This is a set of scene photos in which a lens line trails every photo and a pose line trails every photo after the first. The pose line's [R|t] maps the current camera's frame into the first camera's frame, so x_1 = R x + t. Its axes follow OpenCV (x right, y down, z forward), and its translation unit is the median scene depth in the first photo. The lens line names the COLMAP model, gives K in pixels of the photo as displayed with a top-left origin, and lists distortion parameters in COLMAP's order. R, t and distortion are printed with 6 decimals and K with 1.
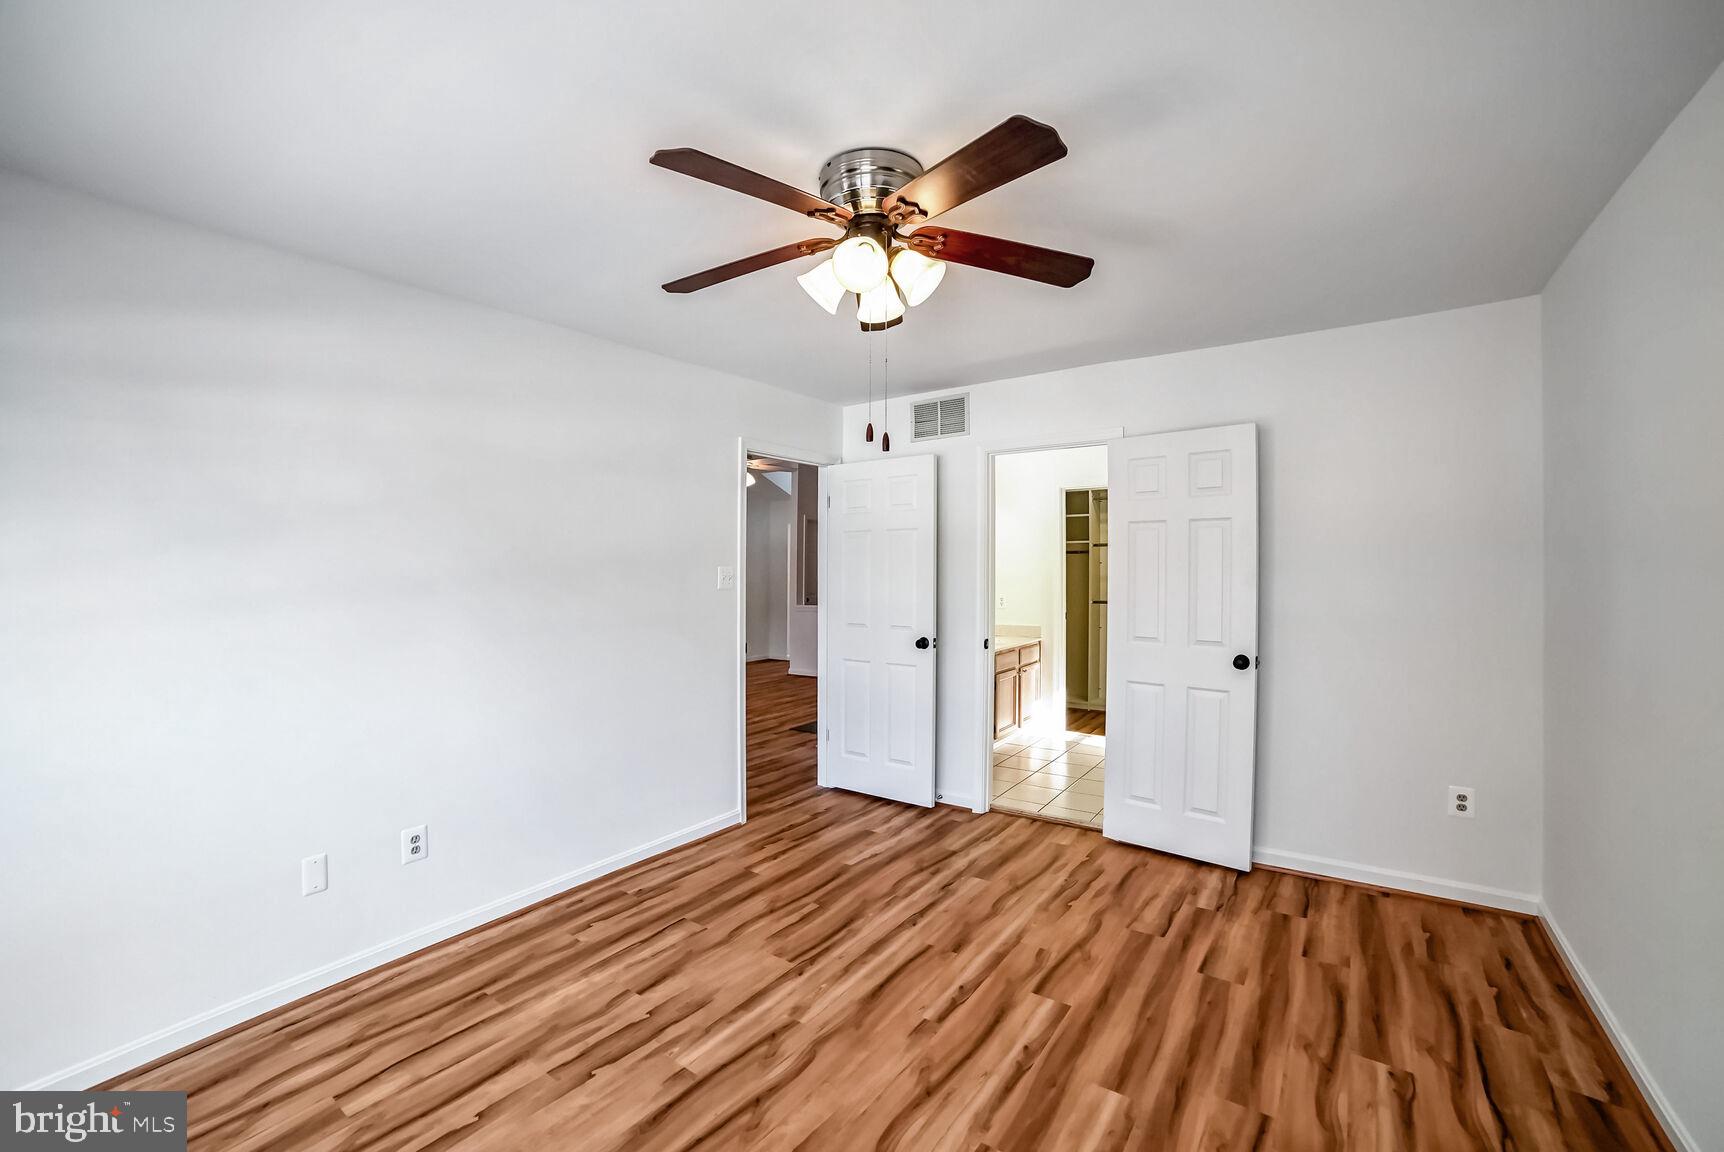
lens RADIAL K [[727.6, 0, 861.9], [0, 727.6, 573.7], [0, 0, 1]] dist [-0.000155, 0.000000]
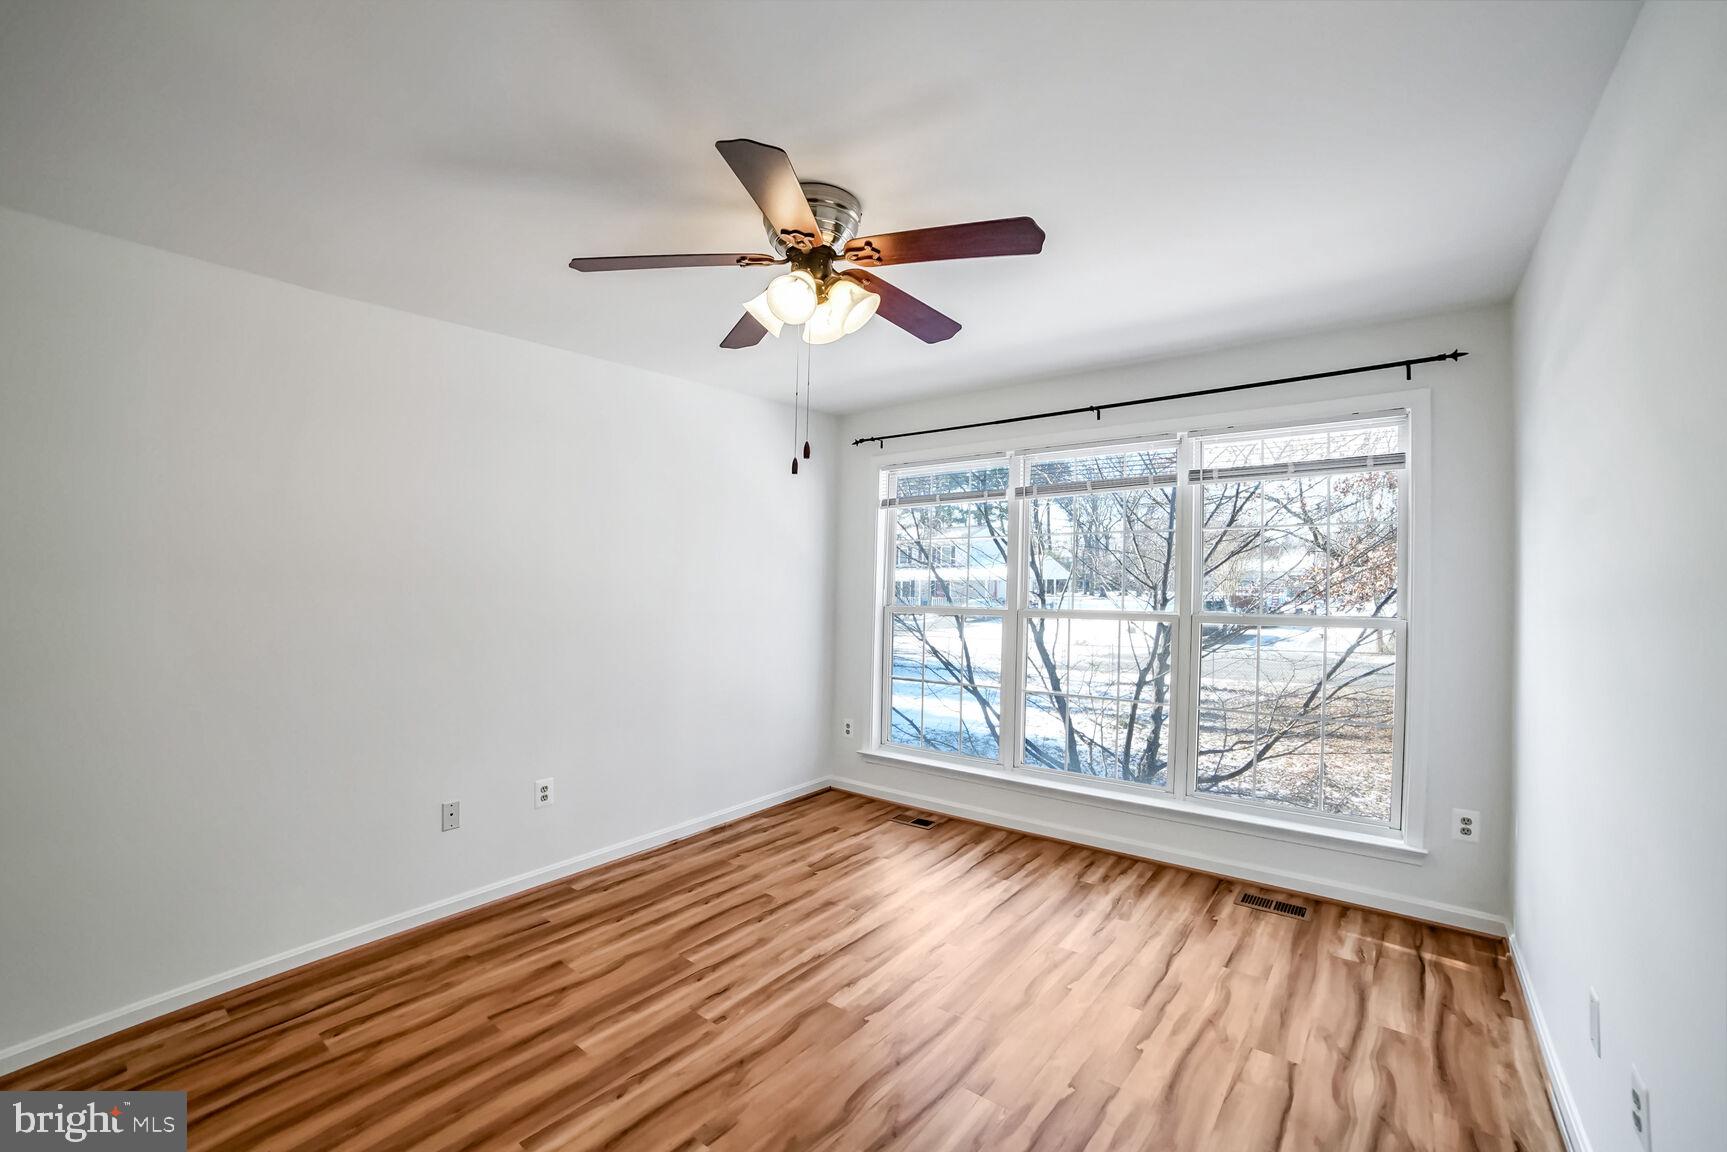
lens RADIAL K [[728.8, 0, 863.6], [0, 728.8, 569.4], [0, 0, 1]] dist [-0.000155, 0.000000]
pose [[-0.998367, 0.021894, 0.052765, -0.143049], [0.023190, 0.999441, 0.024090, -0.037311], [-0.052208, 0.025274, -0.998316, 1.796950]]
